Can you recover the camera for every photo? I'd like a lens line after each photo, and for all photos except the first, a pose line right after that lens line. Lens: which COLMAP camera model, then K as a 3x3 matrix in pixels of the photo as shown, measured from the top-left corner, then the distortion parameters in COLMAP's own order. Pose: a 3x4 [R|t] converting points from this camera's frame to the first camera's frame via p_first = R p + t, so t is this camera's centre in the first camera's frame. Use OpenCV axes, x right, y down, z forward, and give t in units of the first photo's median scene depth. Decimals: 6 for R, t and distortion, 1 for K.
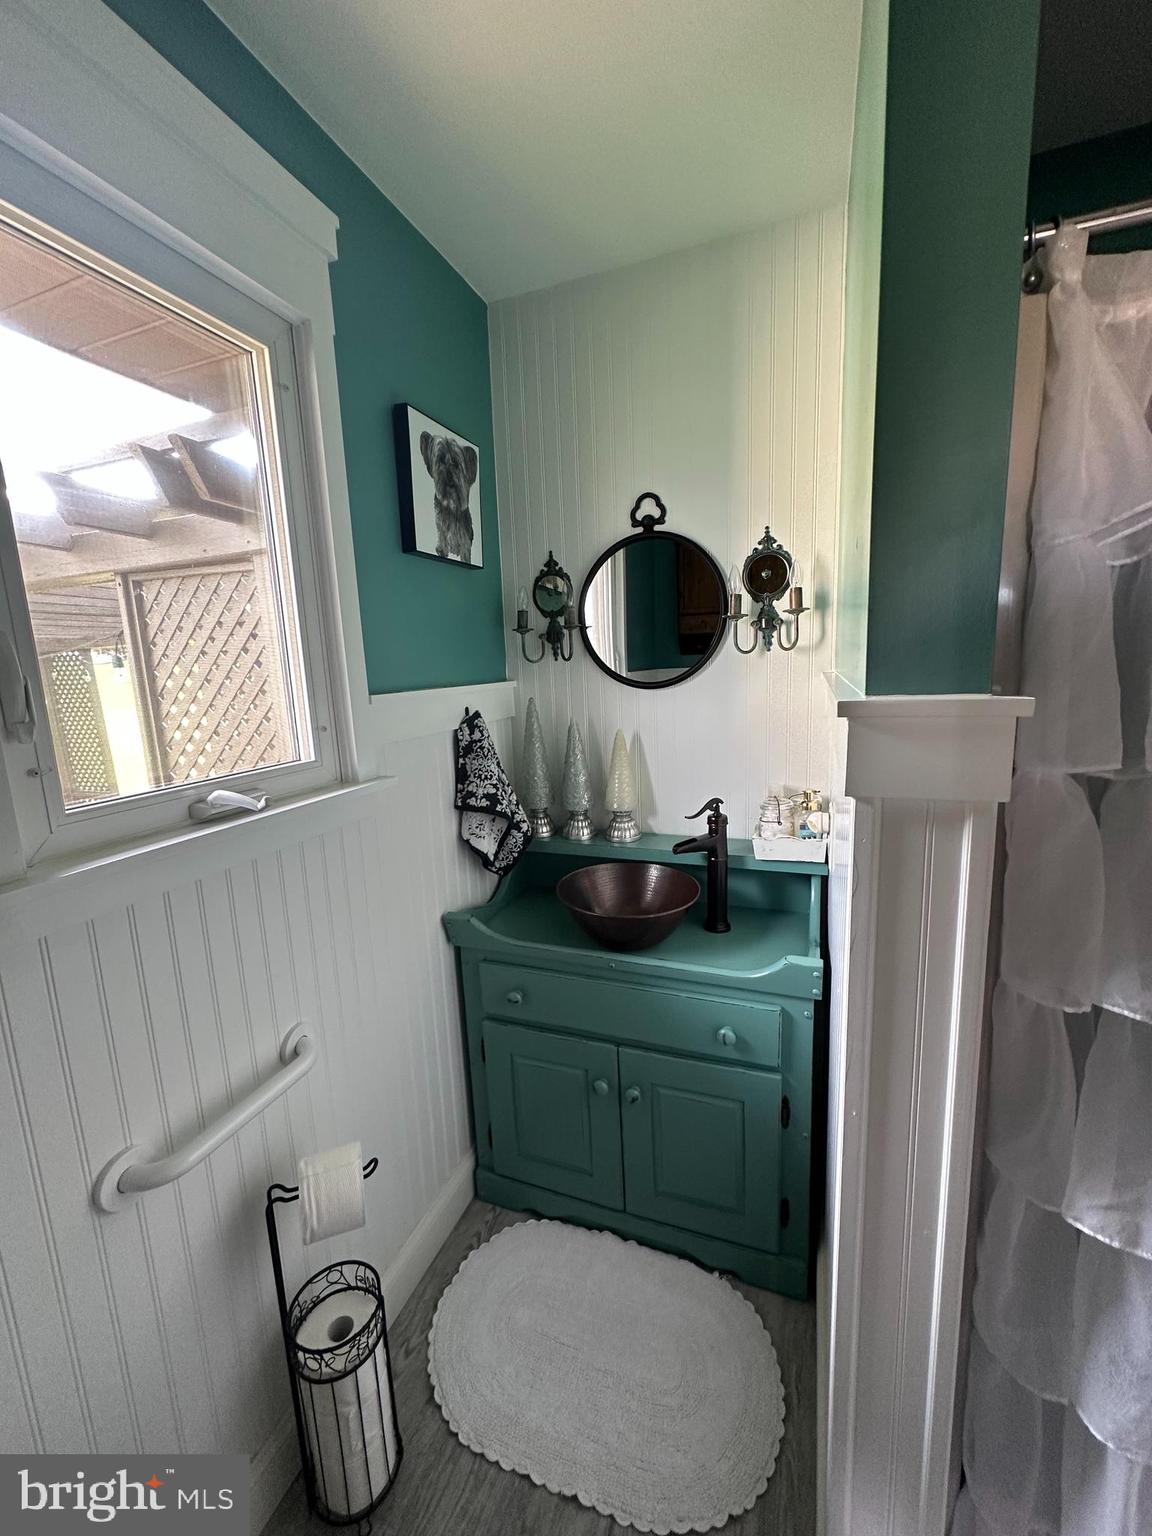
lens RADIAL K [[617.1, 0, 578.0], [0, 617.1, 767.7], [0, 0, 1]] dist [0.001172, 0.000345]
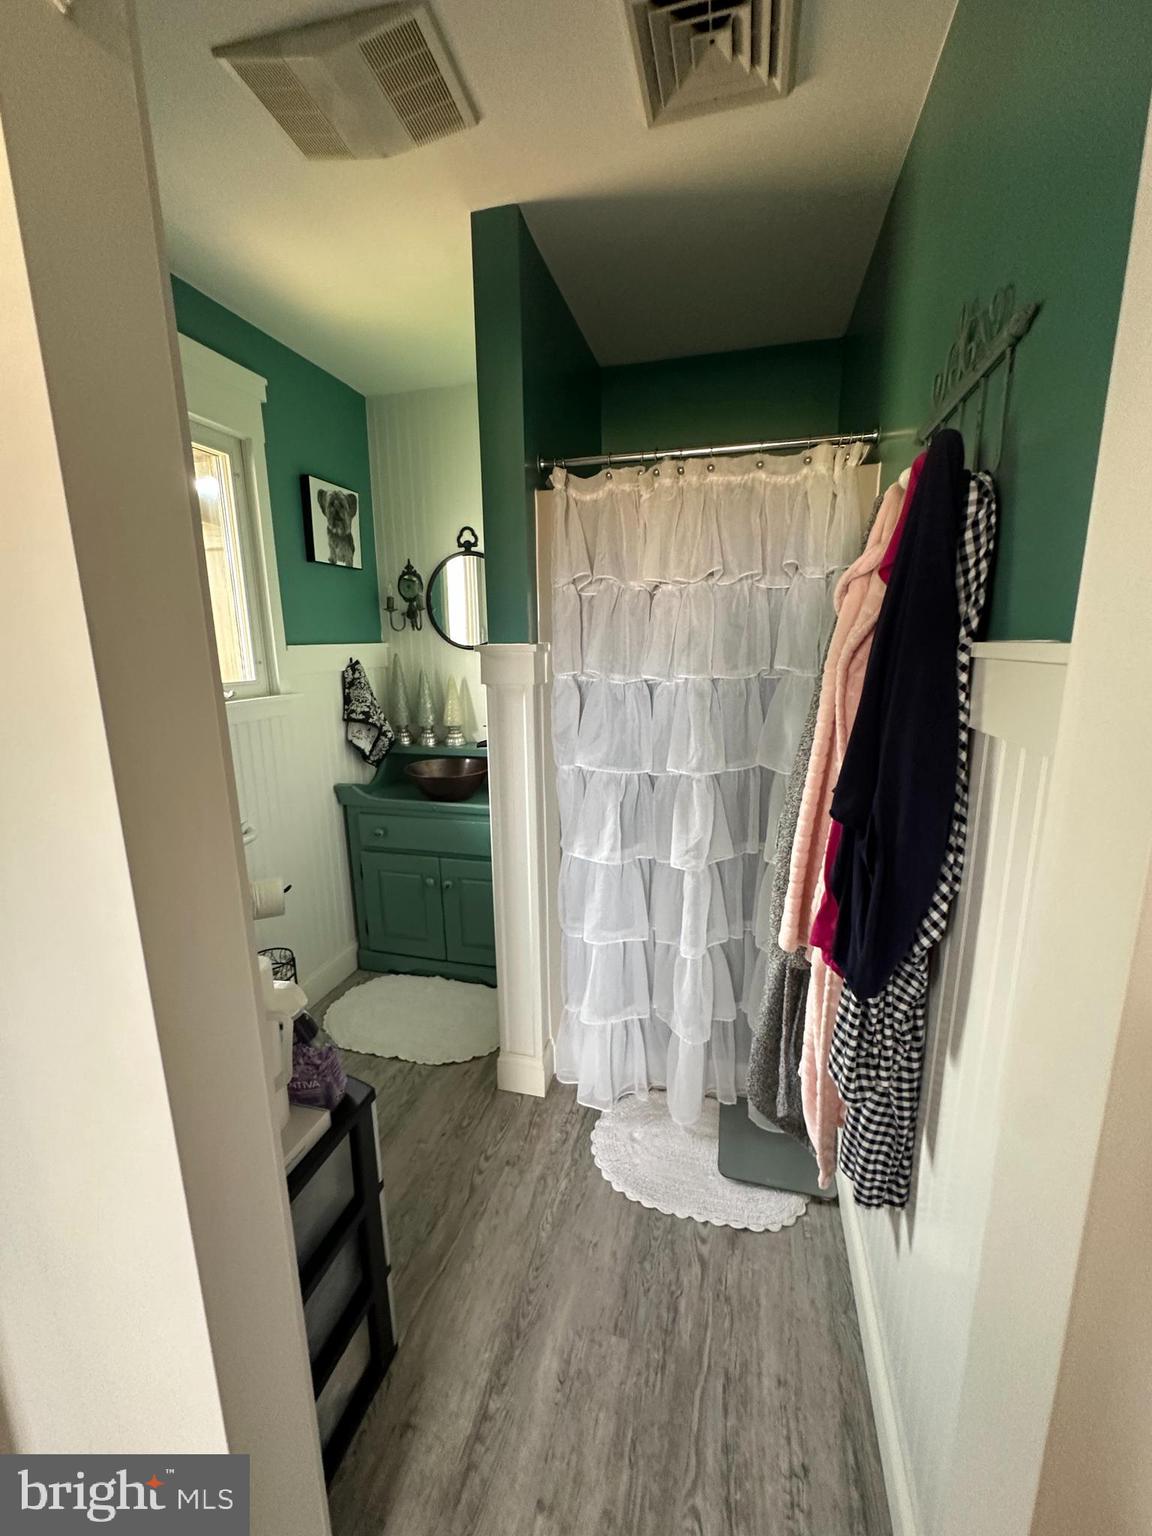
lens RADIAL K [[617.1, 0, 574.9], [0, 617.1, 766.3], [0, 0, 1]] dist [0.001172, 0.000345]
pose [[0.994779, 0.007312, 0.101787, 0.238811], [-0.010715, 0.999400, 0.032931, 0.125860], [-0.101485, -0.033849, 0.994261, -0.663696]]
